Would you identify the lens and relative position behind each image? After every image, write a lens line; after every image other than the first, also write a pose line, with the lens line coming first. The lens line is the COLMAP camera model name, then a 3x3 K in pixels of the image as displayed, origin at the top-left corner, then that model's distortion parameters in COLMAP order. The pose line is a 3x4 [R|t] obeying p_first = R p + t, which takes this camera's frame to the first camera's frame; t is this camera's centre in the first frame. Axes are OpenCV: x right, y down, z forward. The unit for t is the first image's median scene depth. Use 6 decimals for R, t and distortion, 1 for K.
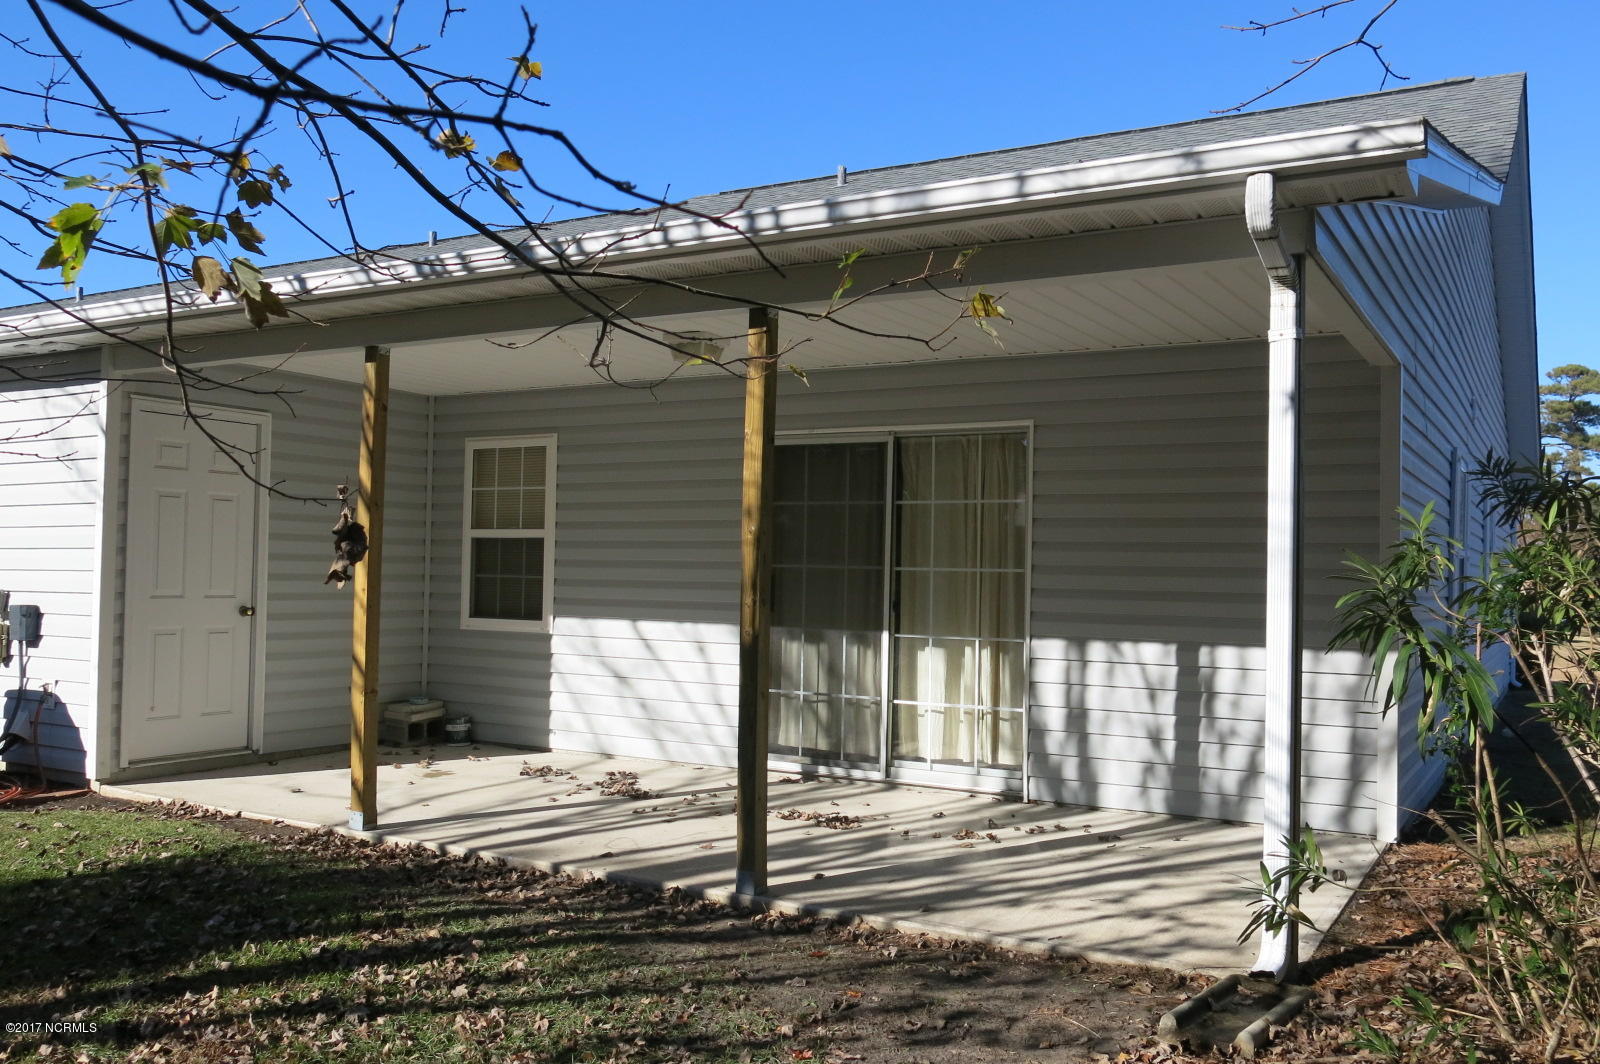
lens RADIAL K [[1343.2, 0, 801.0], [0, 1343.2, 531.6], [0, 0, 1]] dist [-0.000748, -0.017719]
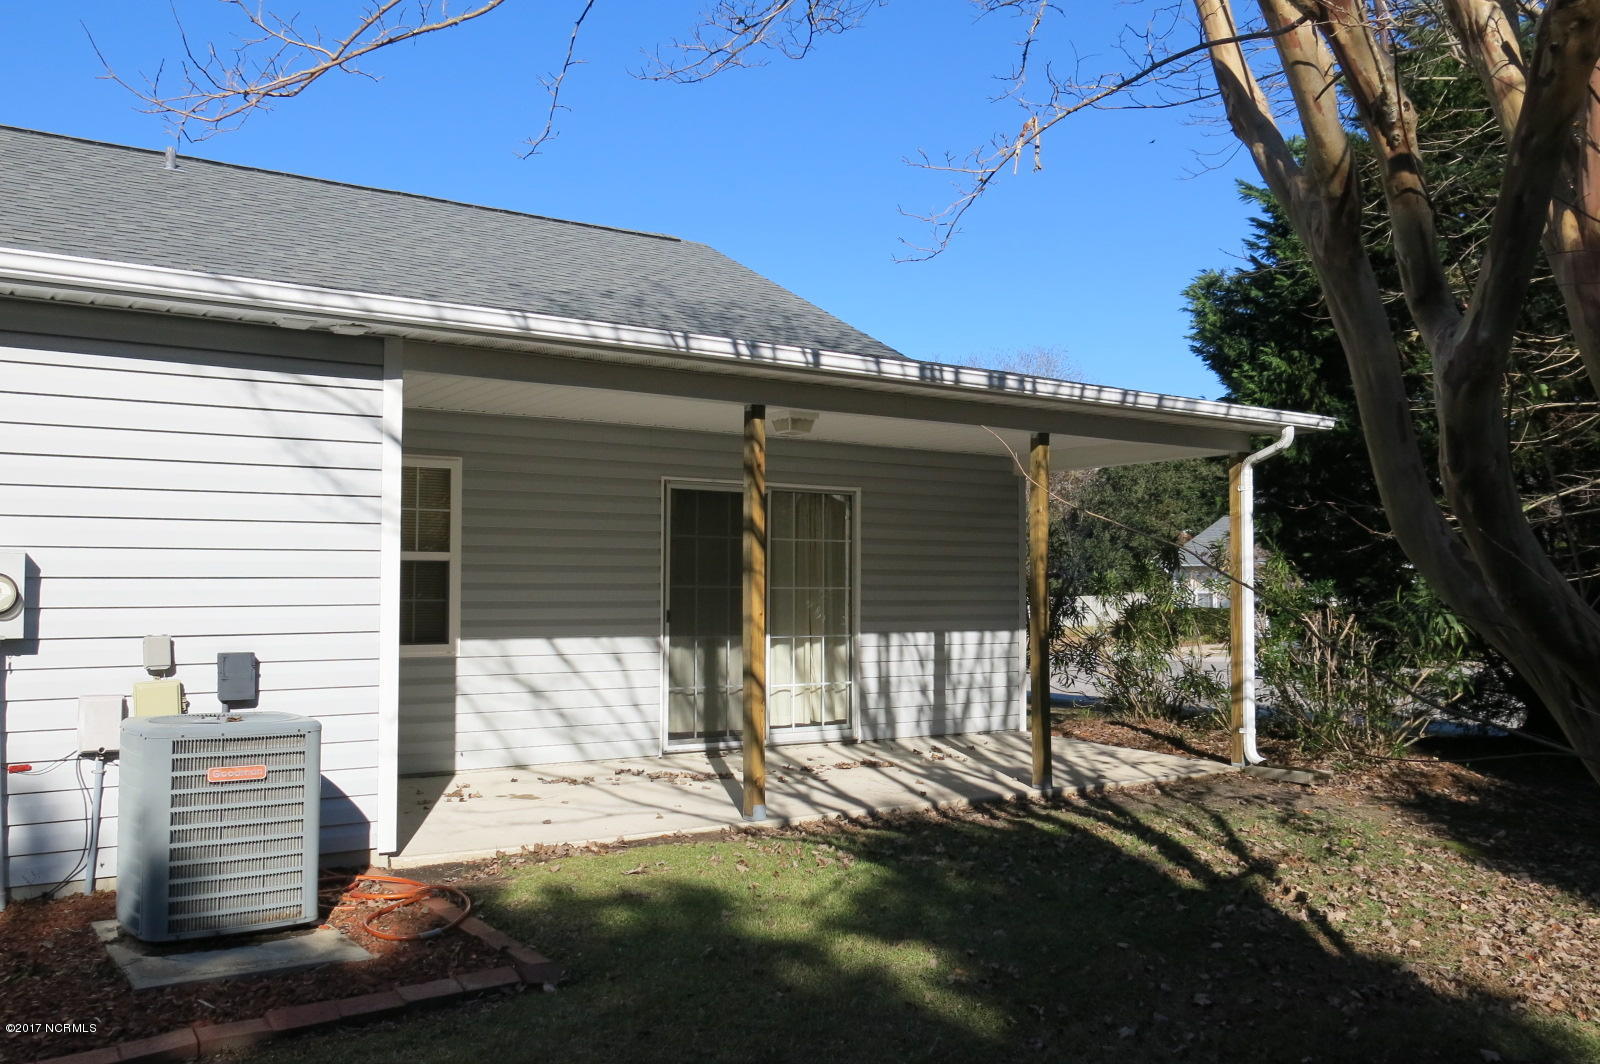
lens RADIAL K [[1343.2, 0, 803.2], [0, 1343.2, 532.9], [0, 0, 1]] dist [-0.000748, -0.017719]
pose [[0.428297, 0.022174, 0.903366, -1.222892], [-0.024943, 0.999608, -0.012711, -0.012444], [-0.903294, -0.017089, 0.428683, 0.418776]]
